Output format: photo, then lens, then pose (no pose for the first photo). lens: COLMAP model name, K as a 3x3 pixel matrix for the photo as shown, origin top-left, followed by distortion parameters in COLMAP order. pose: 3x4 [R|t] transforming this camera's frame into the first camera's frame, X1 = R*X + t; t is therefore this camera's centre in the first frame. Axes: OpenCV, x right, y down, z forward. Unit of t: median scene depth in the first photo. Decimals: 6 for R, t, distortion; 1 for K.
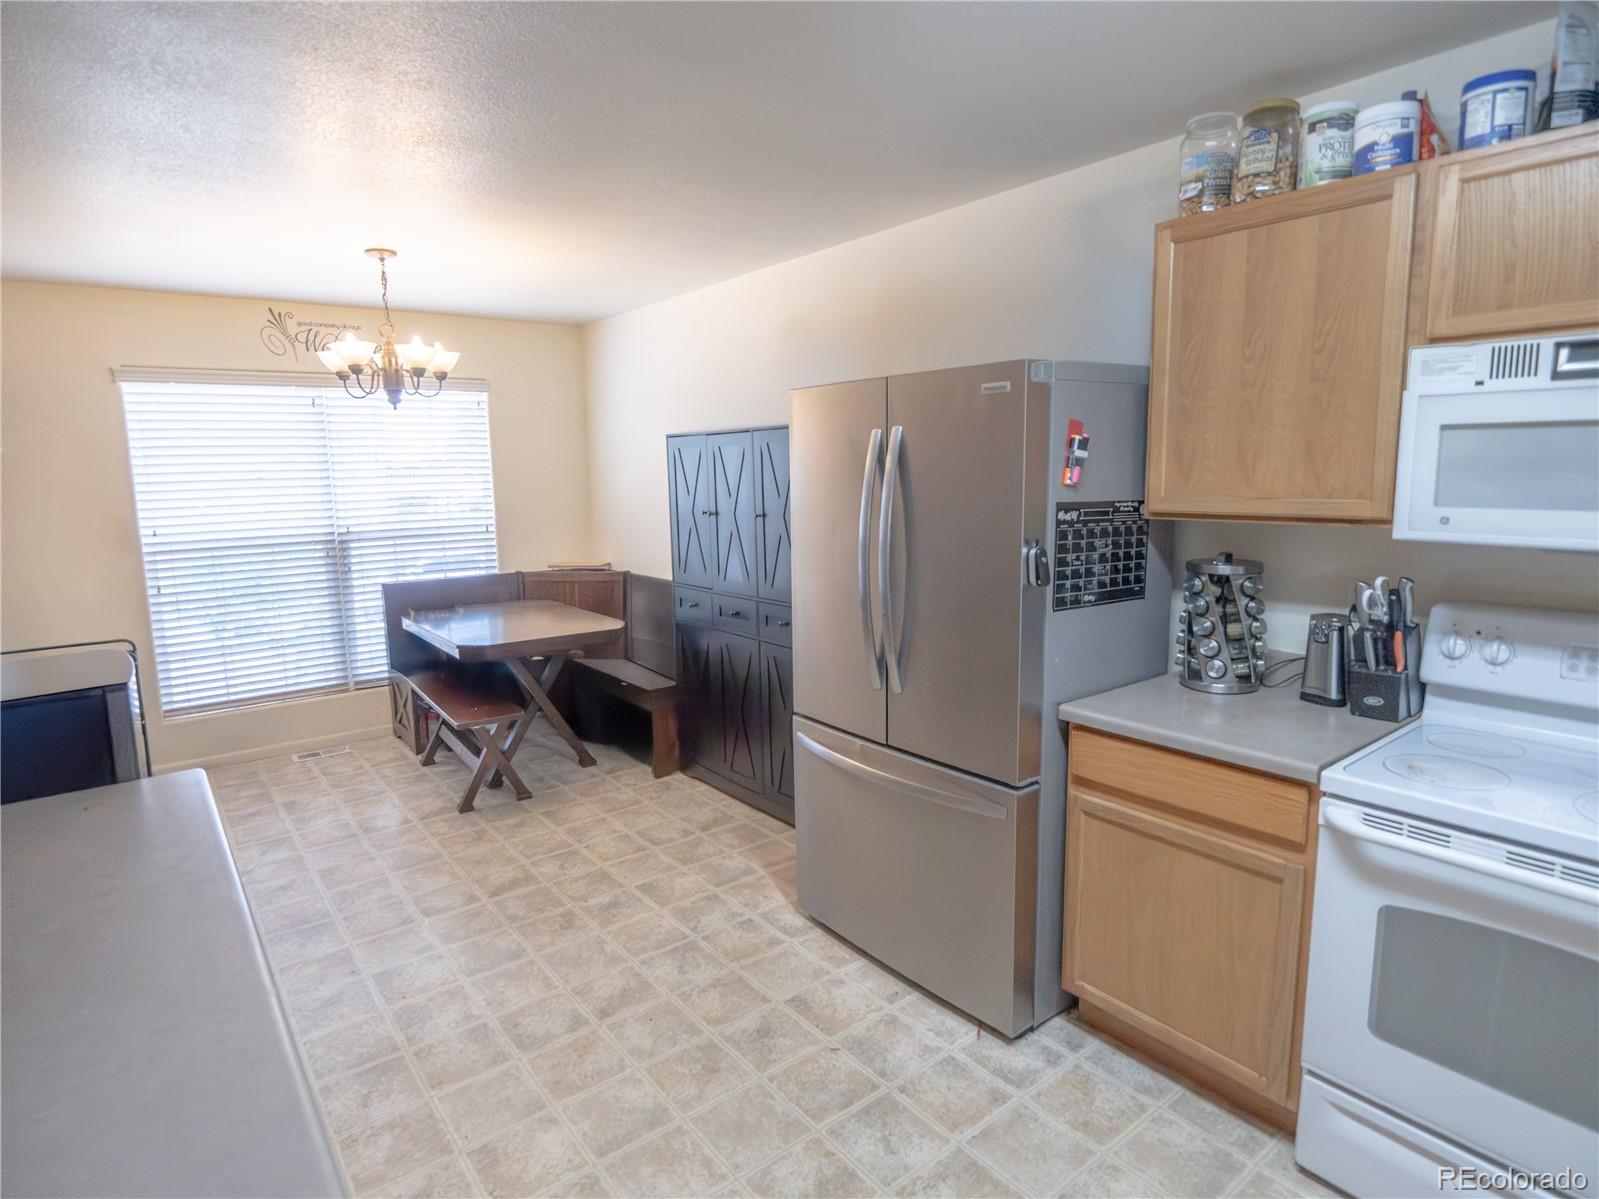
lens RADIAL K [[861.8, 0, 794.9], [0, 861.8, 591.4], [0, 0, 1]] dist [-0.001990, -0.000198]
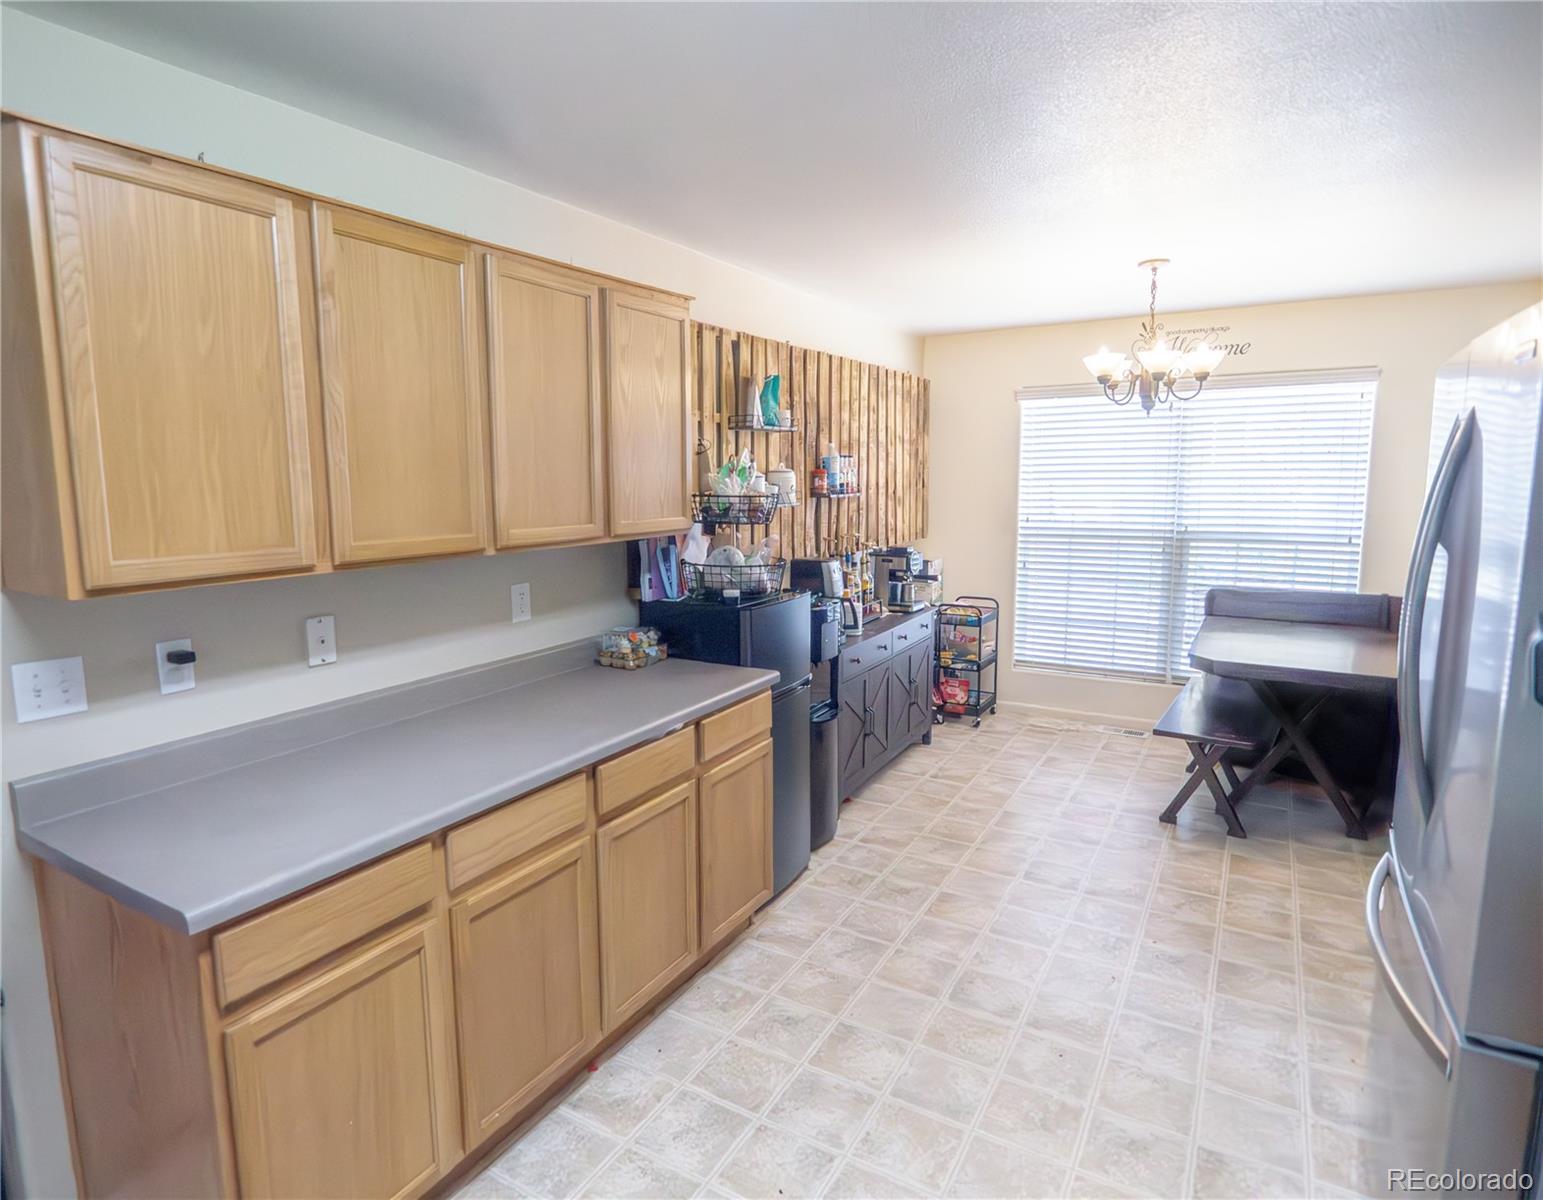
lens RADIAL K [[874.8, 0, 766.3], [0, 874.8, 600.2], [0, 0, 1]] dist [-0.005065, 0.000186]
pose [[0.380374, 0.149206, -0.912718, 0.290997], [-0.135954, 0.985199, 0.104397, -0.032261], [0.914785, 0.084377, 0.395029, 0.155250]]
